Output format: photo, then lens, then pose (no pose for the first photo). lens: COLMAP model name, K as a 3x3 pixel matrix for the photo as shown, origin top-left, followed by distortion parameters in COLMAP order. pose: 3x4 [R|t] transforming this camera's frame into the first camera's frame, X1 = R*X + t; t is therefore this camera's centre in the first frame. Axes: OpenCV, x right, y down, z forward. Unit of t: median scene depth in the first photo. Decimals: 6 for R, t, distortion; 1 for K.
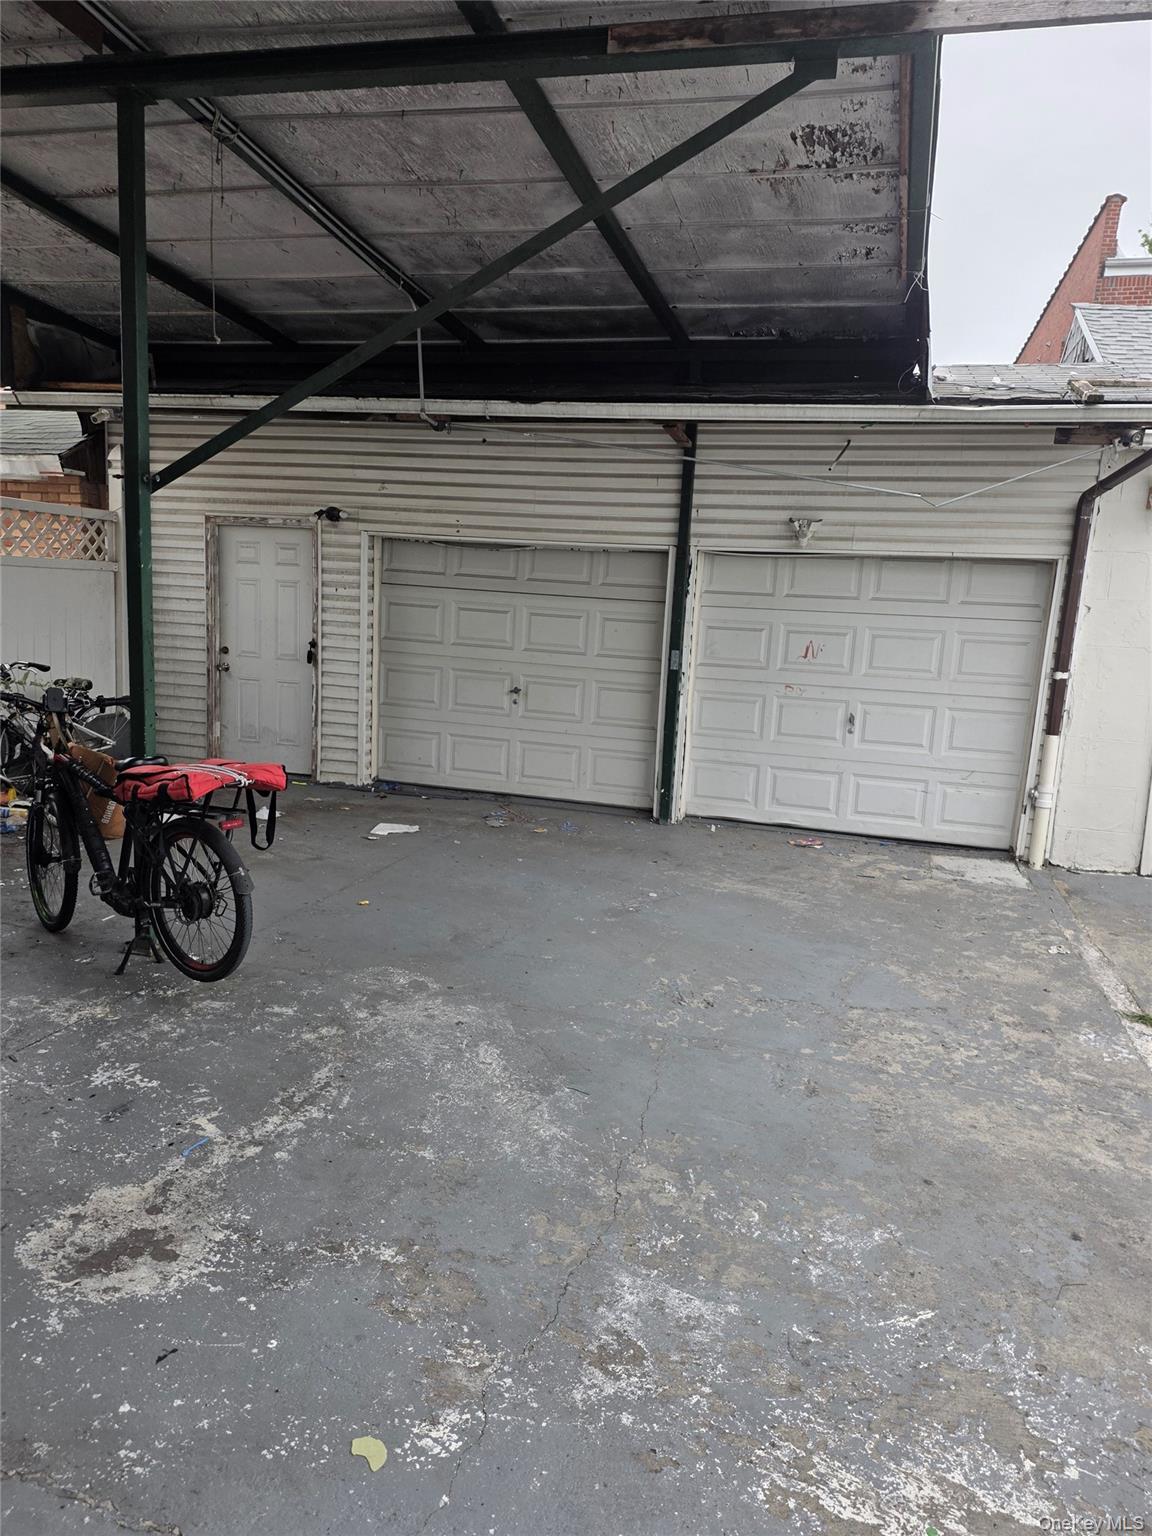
lens RADIAL K [[1064.0, 0, 579.5], [0, 1064.0, 826.3], [0, 0, 1]] dist [-0.002079, -0.001754]
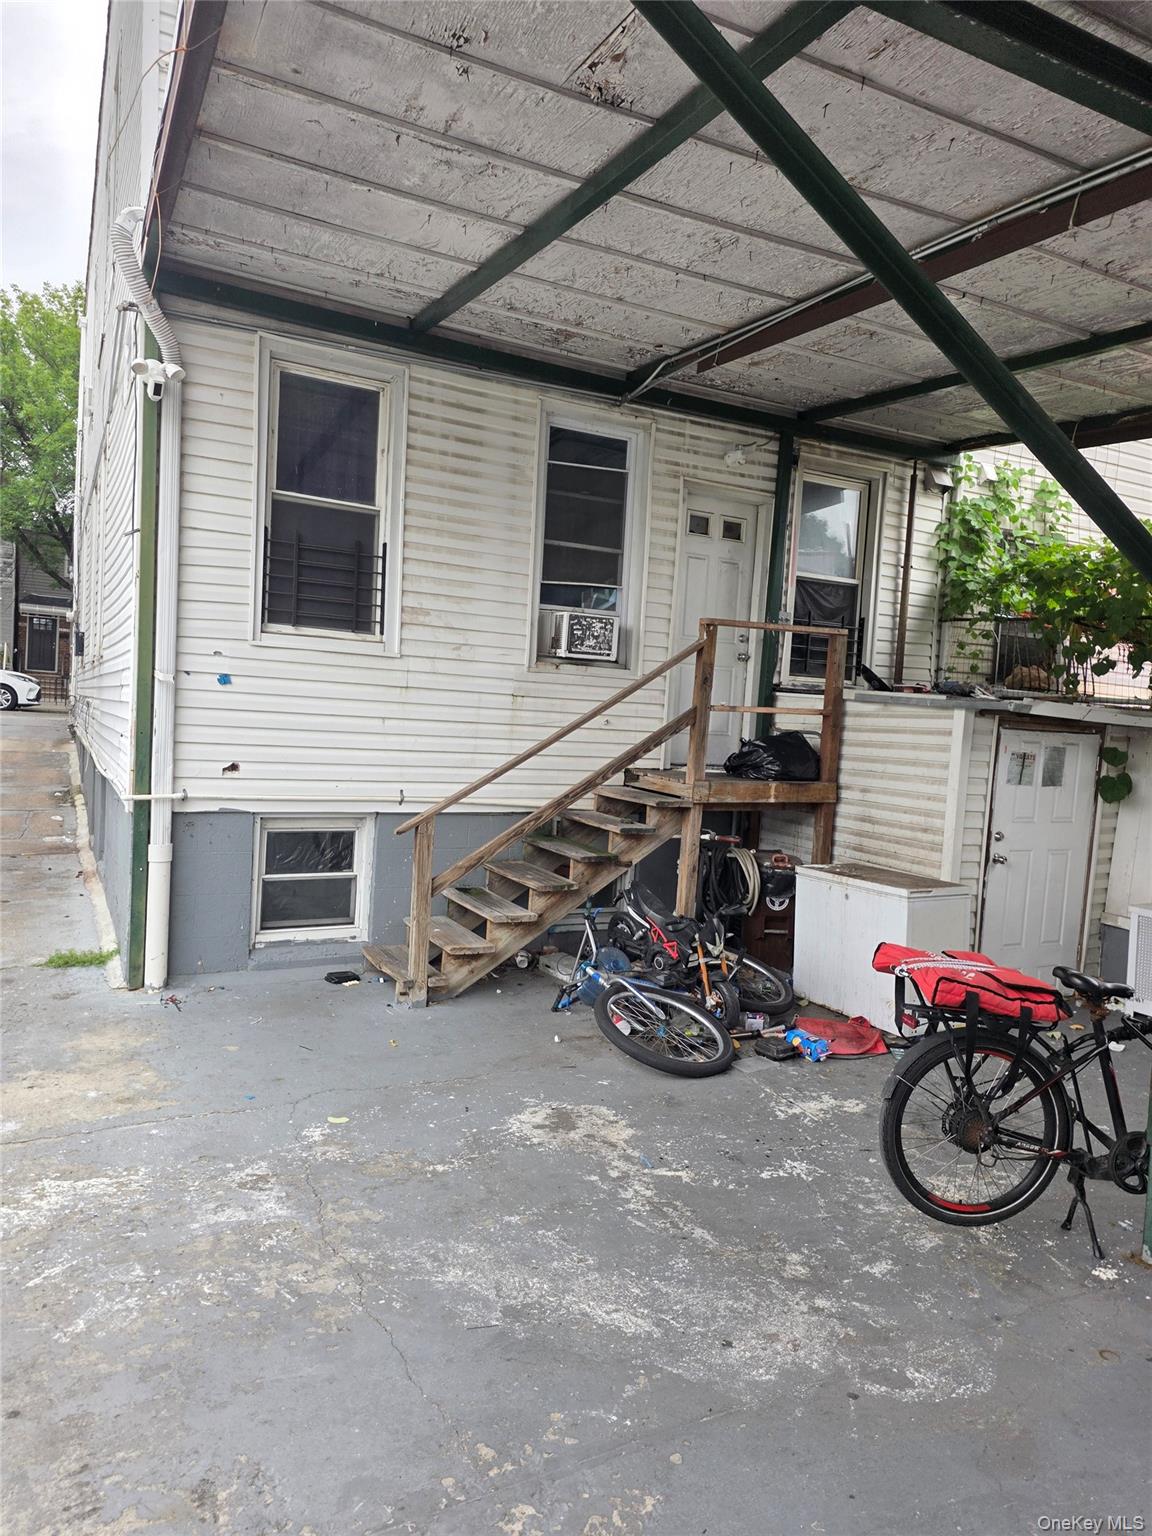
lens RADIAL K [[1013.5, 0, 582.0], [0, 1013.5, 772.3], [0, 0, 1]] dist [0.064253, -0.072689]
pose [[-0.737233, -0.055406, -0.673363, 0.561587], [-0.228408, 0.958392, 0.171214, -0.349507], [0.635860, 0.280026, -0.719213, 1.698767]]
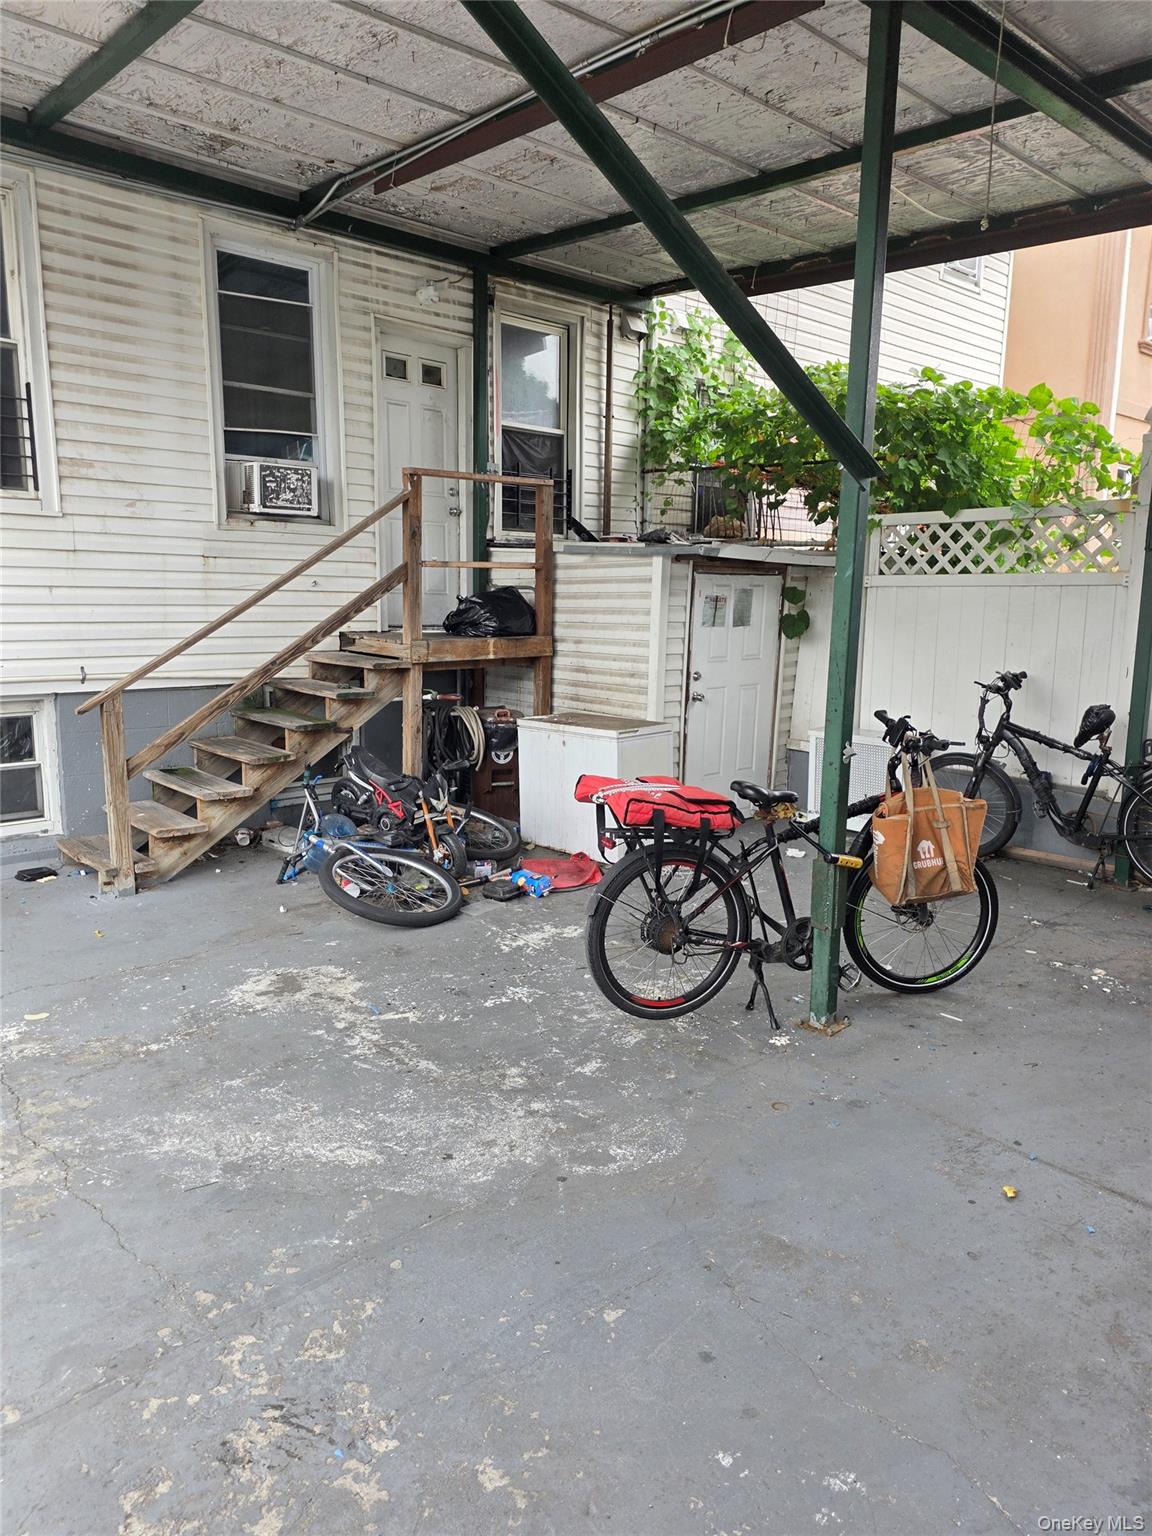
lens RADIAL K [[1008.1, 0, 579.7], [0, 1008.1, 773.7], [0, 0, 1]] dist [0.072023, -0.085426]
pose [[-0.547660, 0.087380, -0.832126, 0.521414], [-0.210402, 0.948191, 0.238043, -0.330904], [0.809814, 0.305448, -0.500902, 1.734412]]
